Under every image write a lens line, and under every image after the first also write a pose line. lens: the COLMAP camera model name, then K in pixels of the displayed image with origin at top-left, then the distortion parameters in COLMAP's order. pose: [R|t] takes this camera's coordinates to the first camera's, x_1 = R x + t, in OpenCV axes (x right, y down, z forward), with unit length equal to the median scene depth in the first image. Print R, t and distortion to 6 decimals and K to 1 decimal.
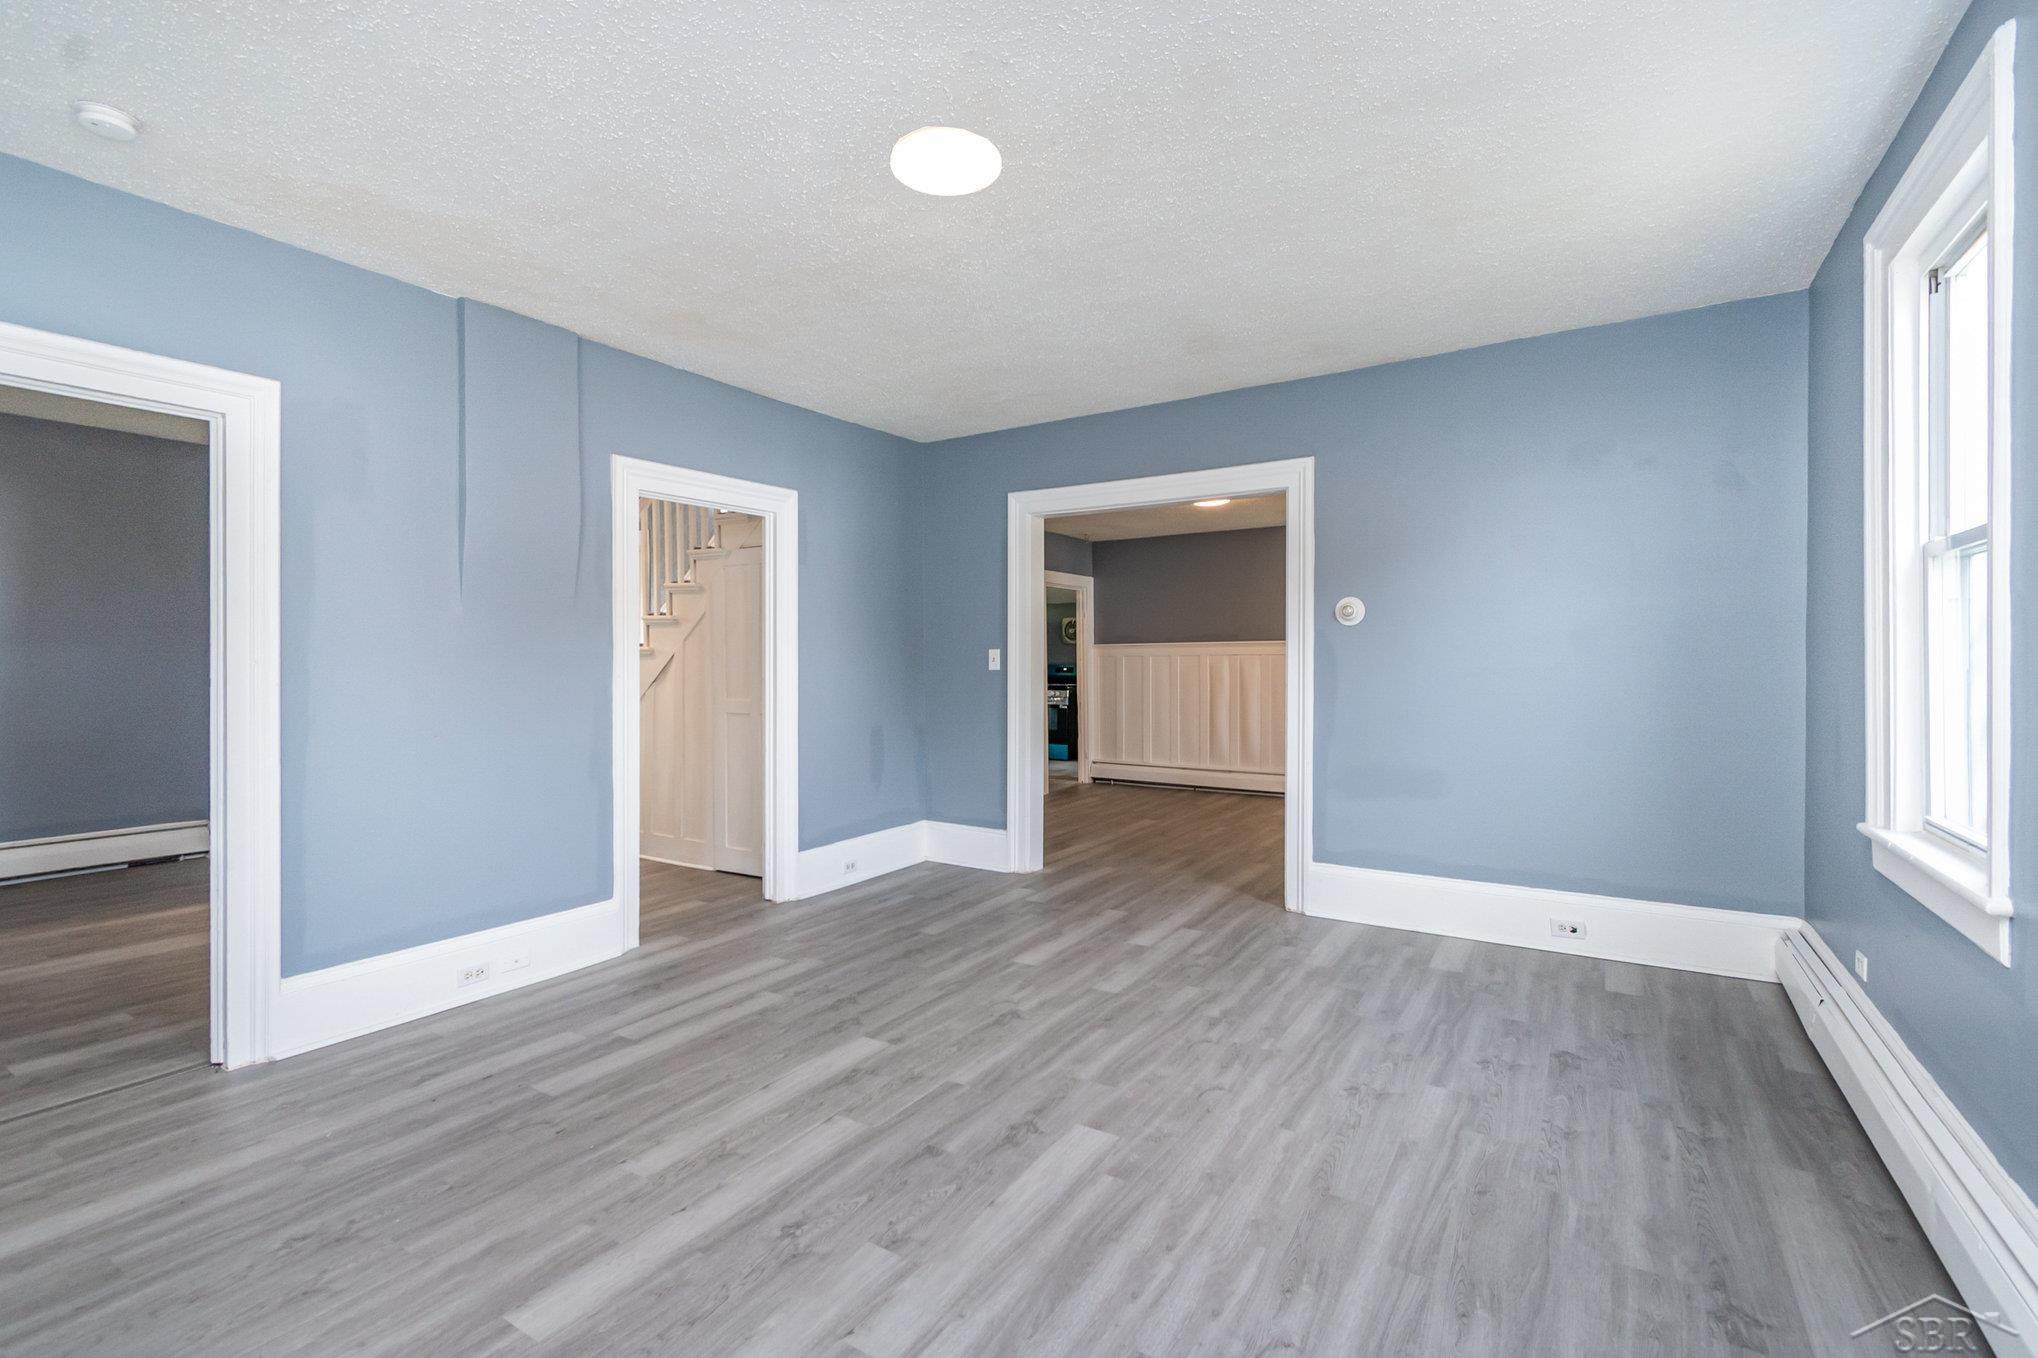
lens RADIAL K [[896.4, 0, 1017.7], [0, 896.4, 668.4], [0, 0, 1]] dist [0.000996, -0.000002]
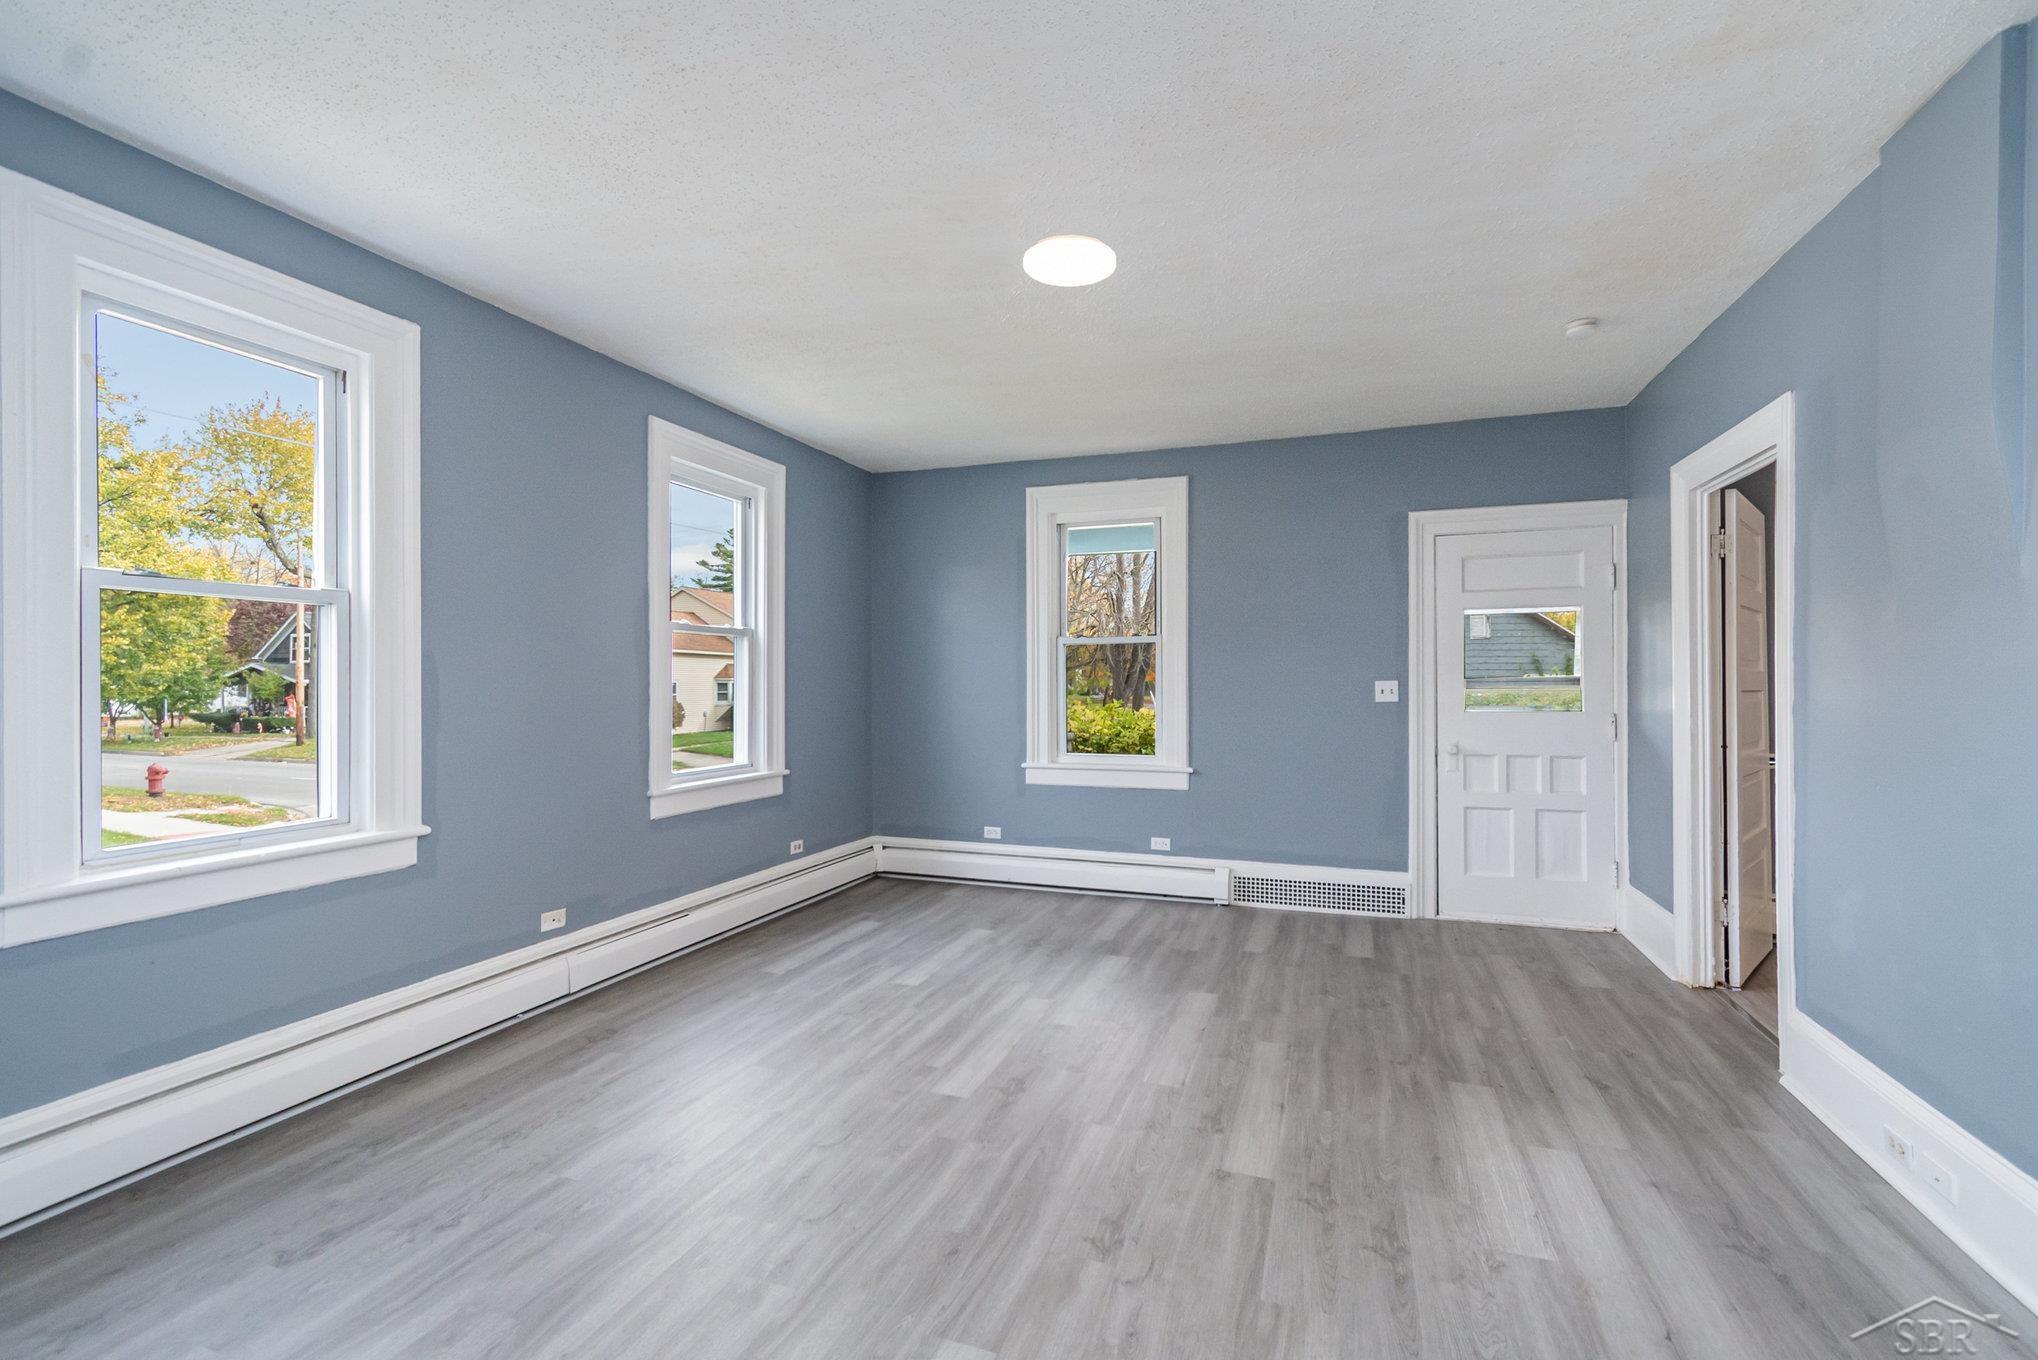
lens RADIAL K [[896.4, 0, 1017.6], [0, 896.4, 679.6], [0, 0, 1]] dist [0.000996, -0.000002]
pose [[-0.974287, 0.005654, -0.225238, 0.240006], [0.004598, 0.999976, 0.005213, -0.019123], [0.225262, 0.004043, -0.974290, 1.981146]]
